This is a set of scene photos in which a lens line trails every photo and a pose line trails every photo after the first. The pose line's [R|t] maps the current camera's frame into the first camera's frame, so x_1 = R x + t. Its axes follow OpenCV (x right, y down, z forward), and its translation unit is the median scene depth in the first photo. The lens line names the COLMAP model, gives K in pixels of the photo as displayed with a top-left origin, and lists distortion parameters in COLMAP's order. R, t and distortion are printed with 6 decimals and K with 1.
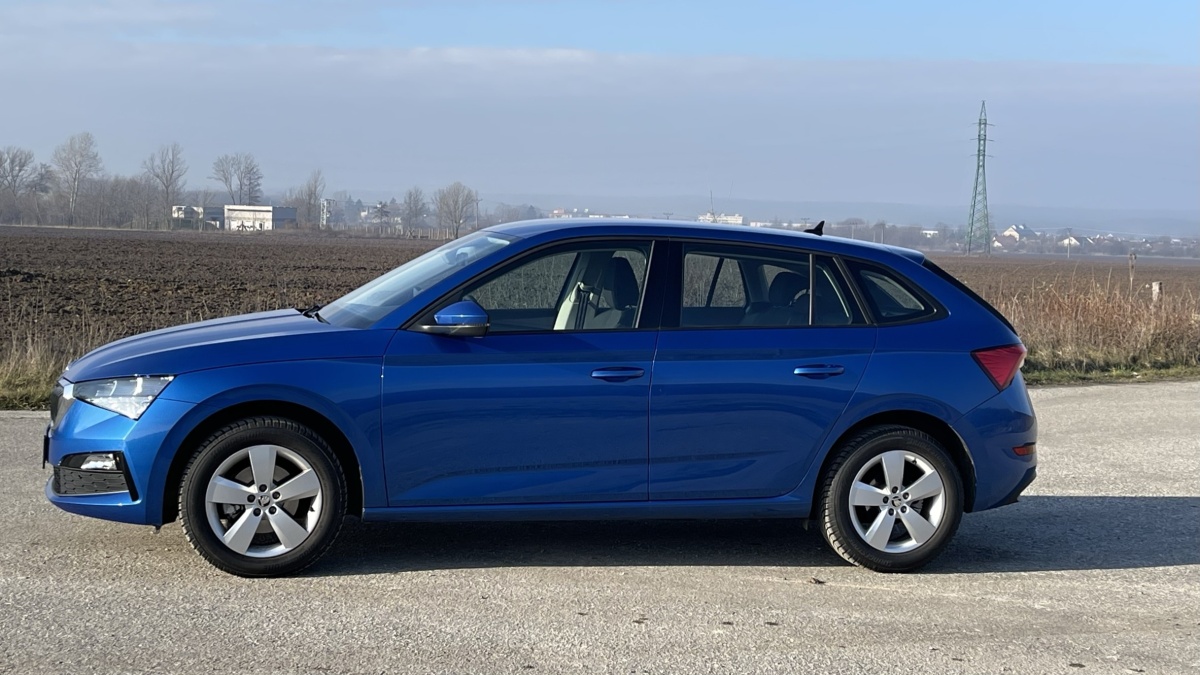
lens RADIAL K [[1786.0, 0, 600.0], [0, 1786.0, 337.5], [0, 0, 1]] dist [0.170460, -0.827567]
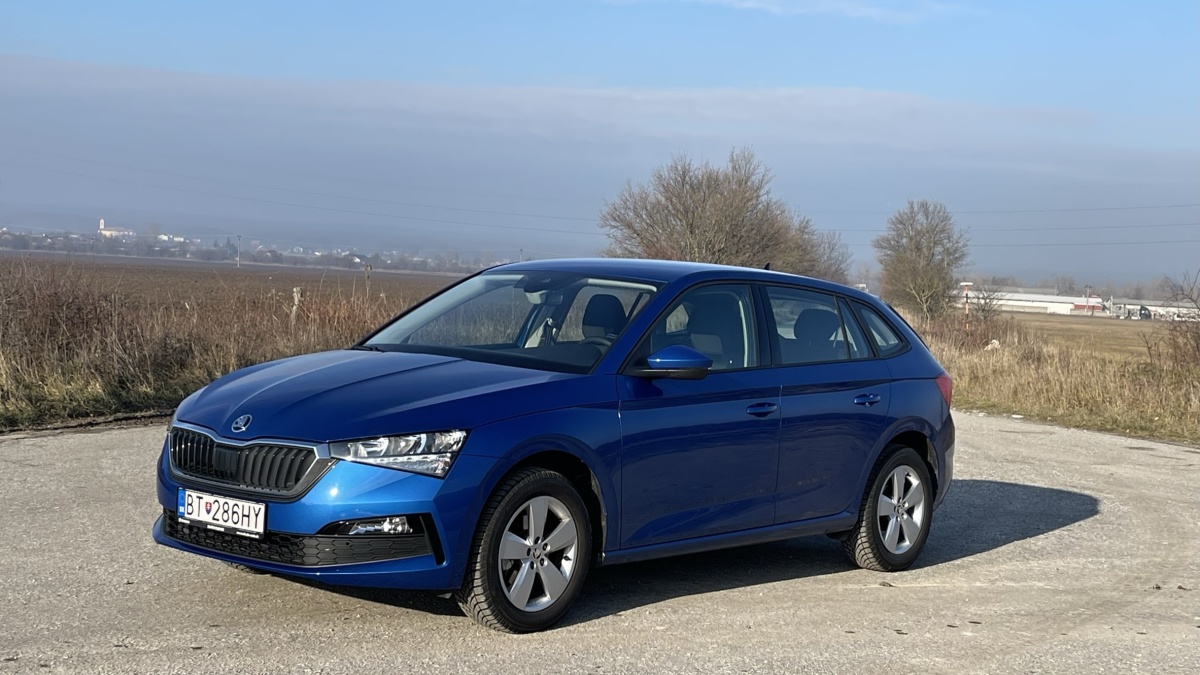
lens RADIAL K [[1786.0, 0, 600.0], [0, 1786.0, 337.5], [0, 0, 1]] dist [0.170460, -0.827567]
pose [[0.825857, -0.017107, 0.563620, -0.698377], [0.015641, 0.999850, 0.007428, -0.033177], [-0.563662, 0.002681, 0.826001, 0.169563]]
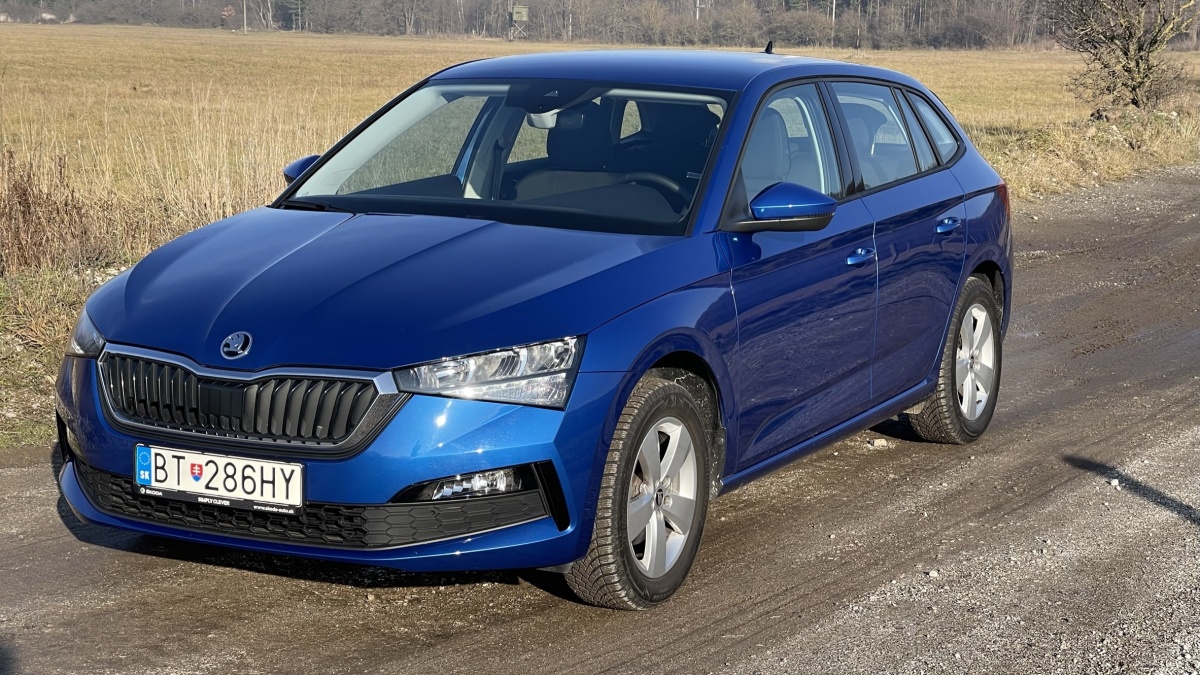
lens RADIAL K [[2301.1, 0, 600.0], [0, 2301.1, 337.5], [0, 0, 1]] dist [0.204247, 0.156021]
pose [[0.682865, -0.137392, 0.717509, -0.827710], [0.058651, 0.989296, 0.133616, -0.090200], [-0.728187, -0.049159, 0.683614, 0.399589]]
